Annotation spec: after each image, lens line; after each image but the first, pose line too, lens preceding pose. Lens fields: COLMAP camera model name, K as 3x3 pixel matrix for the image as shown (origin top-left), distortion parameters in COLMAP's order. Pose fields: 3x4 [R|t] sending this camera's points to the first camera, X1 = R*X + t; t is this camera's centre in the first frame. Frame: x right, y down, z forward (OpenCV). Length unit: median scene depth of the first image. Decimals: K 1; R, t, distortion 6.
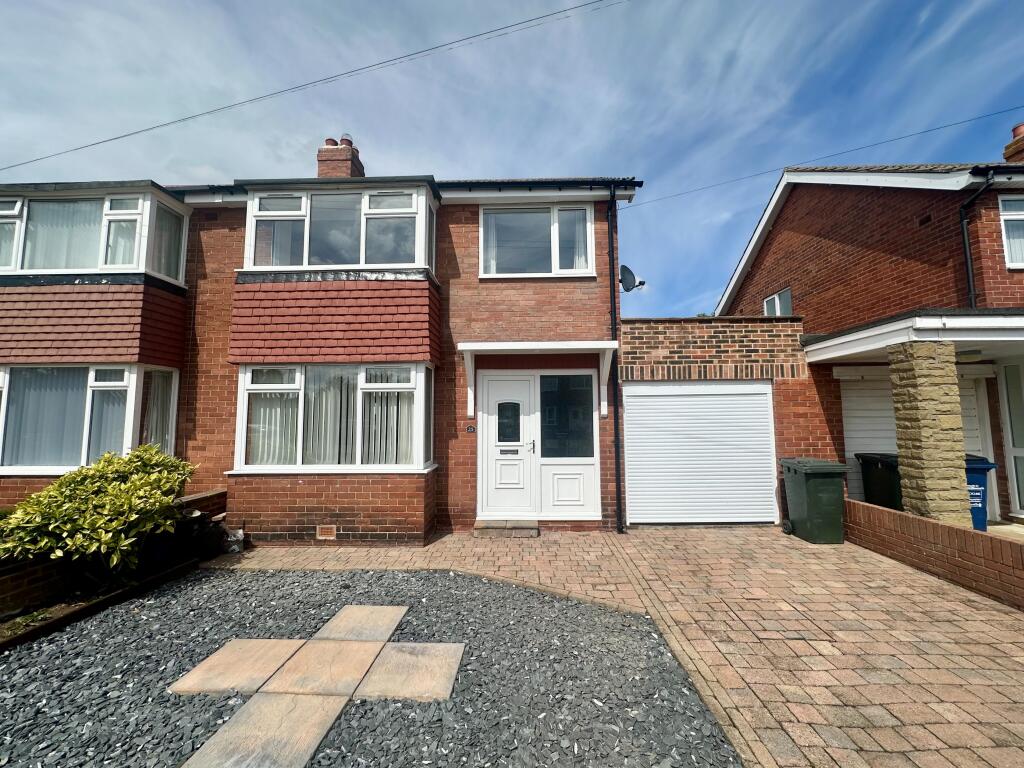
lens RADIAL K [[409.1, 0, 506.9], [0, 409.1, 384.5], [0, 0, 1]] dist [-0.001403, -0.000055]
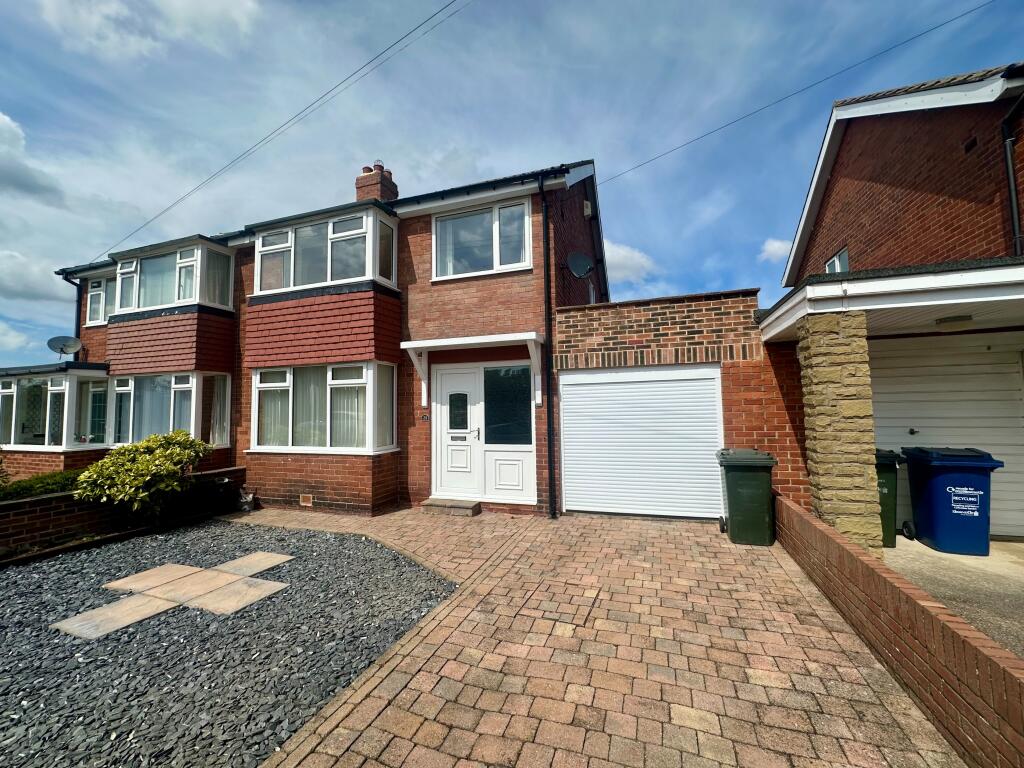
lens RADIAL K [[410.0, 0, 512.0], [0, 410.0, 384.0], [0, 0, 1]] dist [-0.001849, -0.000086]
pose [[0.954775, -0.026062, -0.296185, 0.503519], [0.033943, 0.999193, 0.021498, -0.000004], [0.295386, -0.030580, 0.954889, -0.002350]]
